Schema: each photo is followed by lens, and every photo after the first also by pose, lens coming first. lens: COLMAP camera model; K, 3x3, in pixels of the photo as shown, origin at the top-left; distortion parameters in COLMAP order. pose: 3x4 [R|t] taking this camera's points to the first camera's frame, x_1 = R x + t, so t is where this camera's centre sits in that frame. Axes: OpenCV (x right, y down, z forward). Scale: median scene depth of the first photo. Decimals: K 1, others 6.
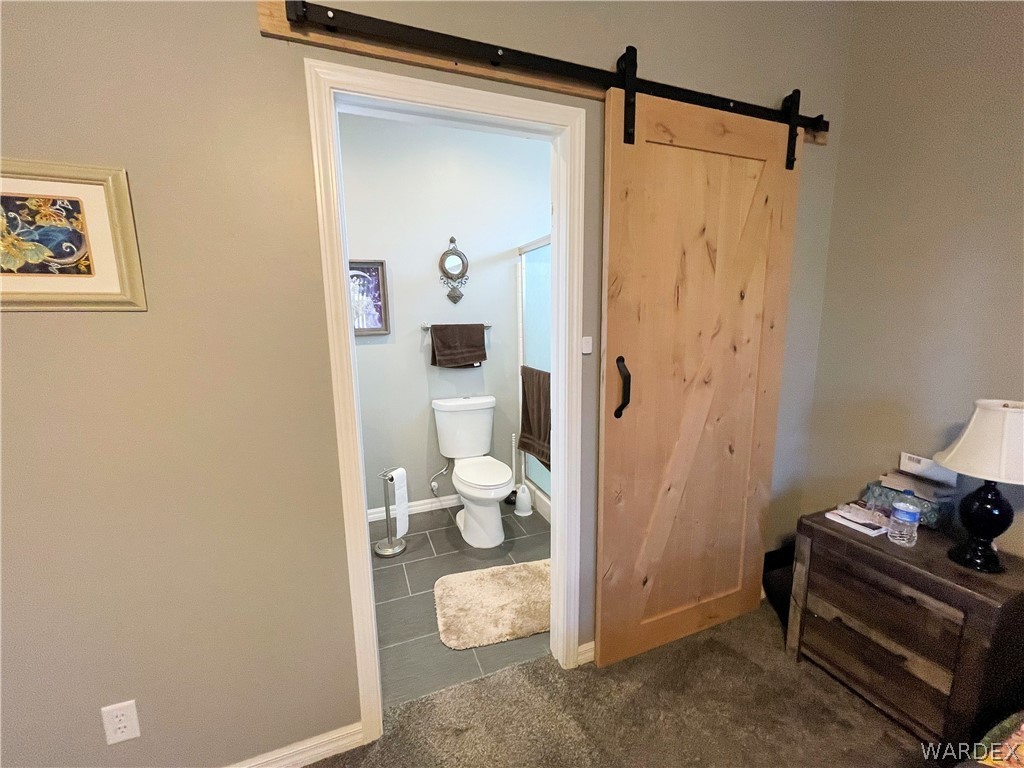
lens RADIAL K [[410.4, 0, 510.7], [0, 410.4, 382.6], [0, 0, 1]] dist [-0.003985, -0.000181]
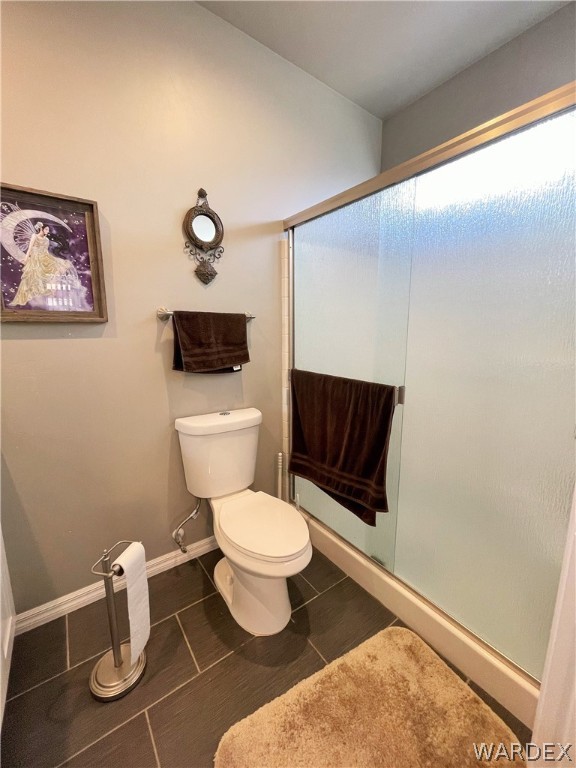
lens RADIAL K [[307.8, 0, 287.1], [0, 307.8, 382.6], [0, 0, 1]] dist [-0.003985, -0.000181]
pose [[0.967905, -0.025064, 0.250064, -0.138840], [0.025624, 0.999671, 0.001018, -0.016207], [-0.250007, 0.005422, 0.968229, 0.445052]]
